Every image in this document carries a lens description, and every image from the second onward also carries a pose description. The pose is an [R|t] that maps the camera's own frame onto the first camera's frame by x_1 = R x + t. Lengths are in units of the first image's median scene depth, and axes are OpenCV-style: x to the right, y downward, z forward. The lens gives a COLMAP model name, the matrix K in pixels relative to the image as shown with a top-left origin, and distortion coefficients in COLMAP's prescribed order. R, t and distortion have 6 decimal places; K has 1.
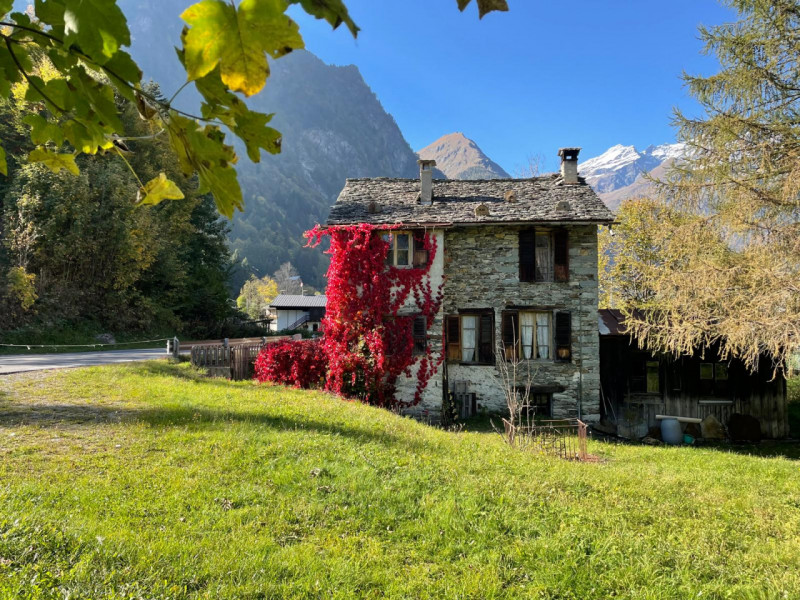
lens RADIAL K [[709.7, 0, 400.0], [0, 709.7, 300.0], [0, 0, 1]] dist [0.073421, -0.007062]
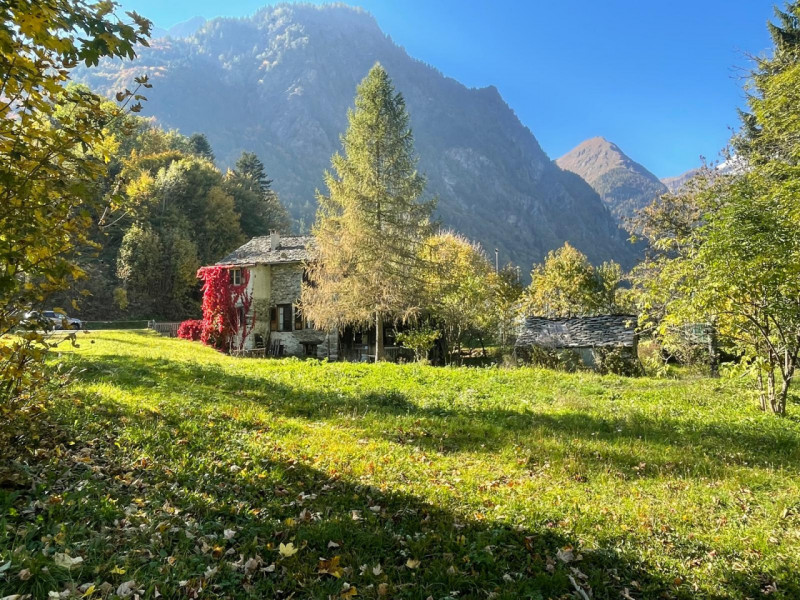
lens RADIAL K [[695.9, 0, 400.0], [0, 695.9, 300.0], [0, 0, 1]] dist [0.007223, -0.013647]
pose [[0.962316, -0.024468, -0.270831, 0.096214], [0.024179, 0.999698, -0.004405, 0.001837], [0.270857, -0.002310, 0.962617, -0.082296]]
